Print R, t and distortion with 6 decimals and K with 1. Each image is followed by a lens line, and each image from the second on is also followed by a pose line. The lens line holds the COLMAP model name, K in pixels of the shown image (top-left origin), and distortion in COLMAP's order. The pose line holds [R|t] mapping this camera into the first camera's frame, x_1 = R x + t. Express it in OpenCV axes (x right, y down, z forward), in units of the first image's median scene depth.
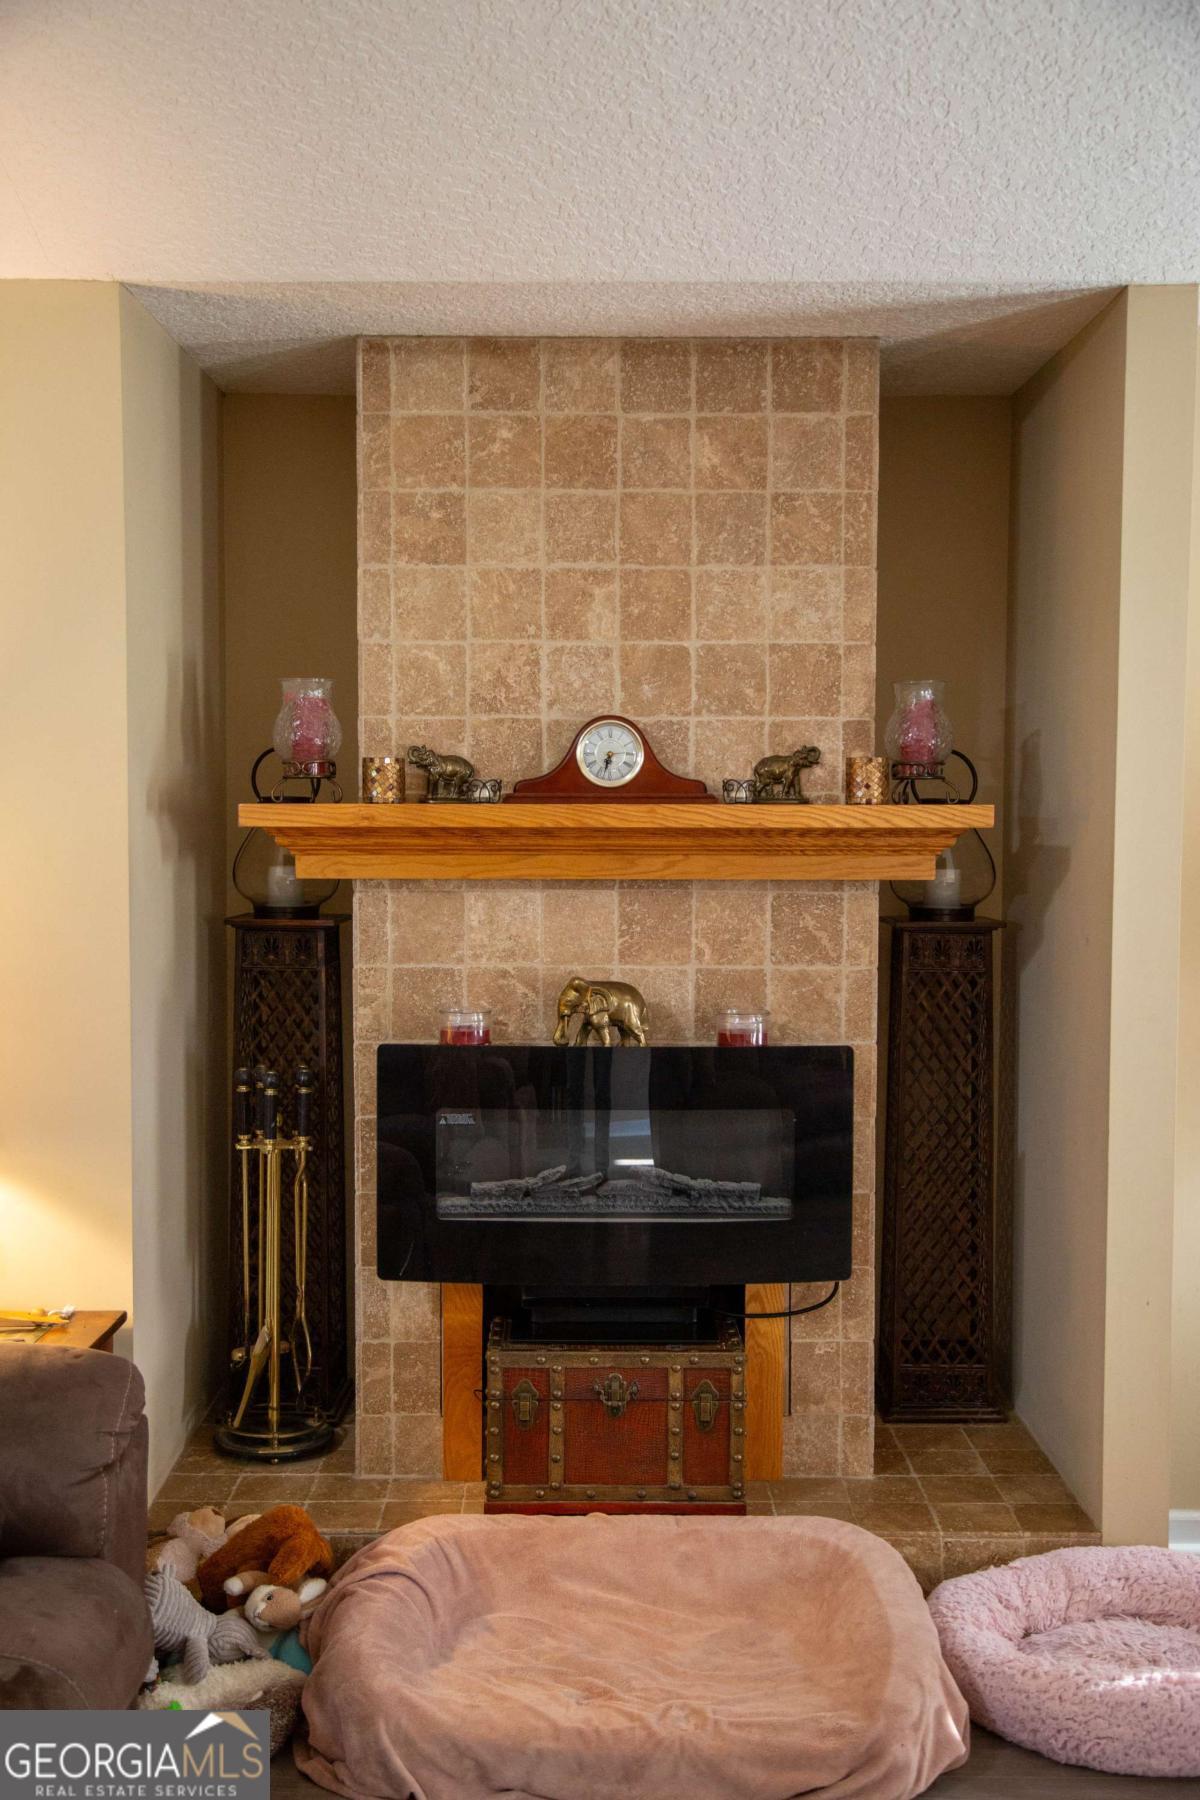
lens RADIAL K [[1926.1, 0, 600.0], [0, 1926.1, 900.0], [0, 0, 1]] dist [0.048086, 0.009313]
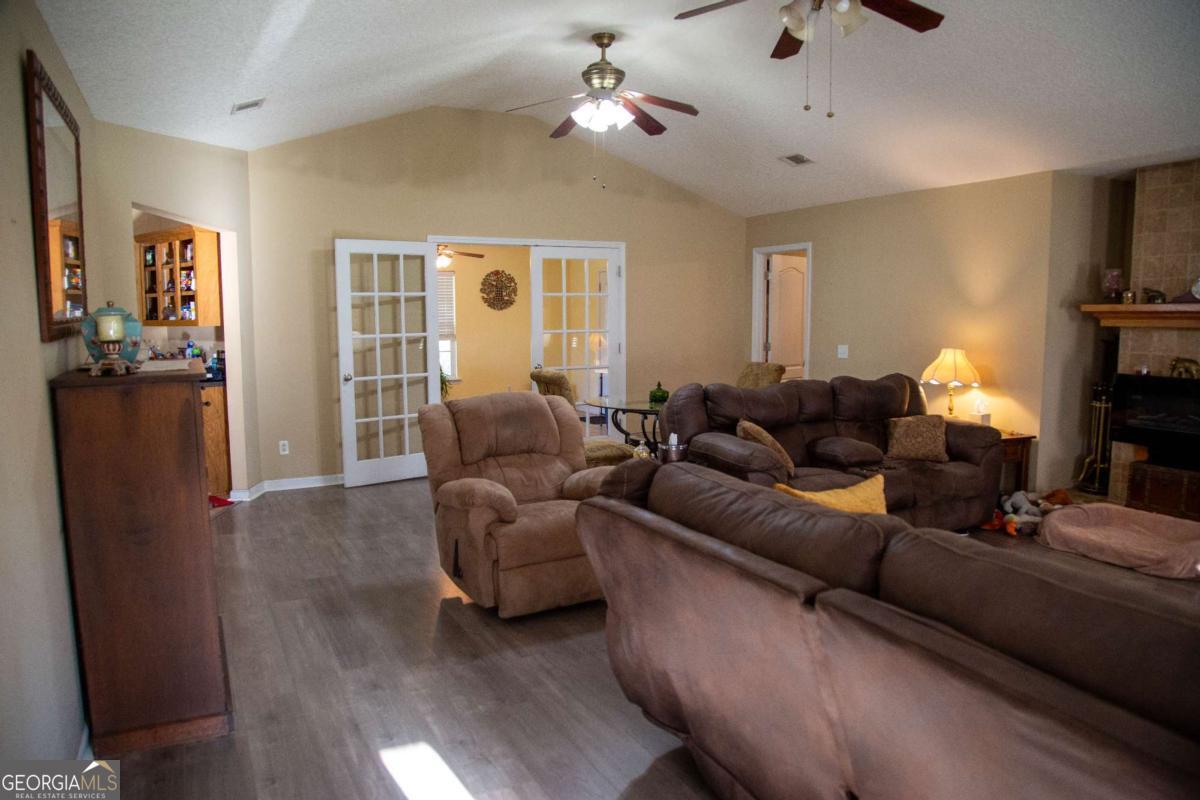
lens RADIAL K [[816.9, 0, 600.0], [0, 816.9, 400.0], [0, 0, 1]] dist [-0.118215, 0.069424]
pose [[0.431124, 0.091147, -0.897677, 0.738080], [-0.057605, 0.995636, 0.073428, 0.069439], [0.900452, 0.020054, 0.434492, -0.443489]]
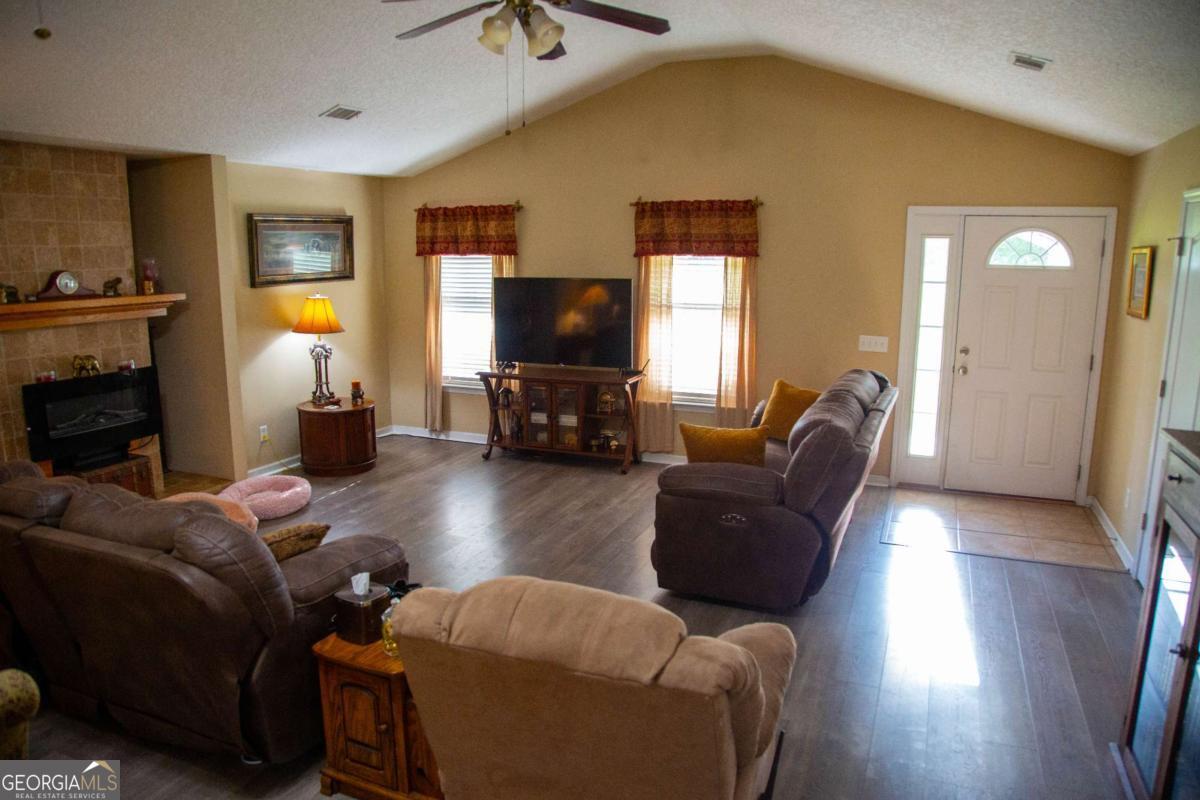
lens RADIAL K [[822.9, 0, 600.0], [0, 822.9, 400.0], [0, 0, 1]] dist [-0.098315, 0.056290]
pose [[0.397377, -0.171558, 0.901476, -0.830928], [0.053418, 0.985028, 0.163911, -0.053926], [-0.916099, -0.016979, 0.400591, -0.295179]]
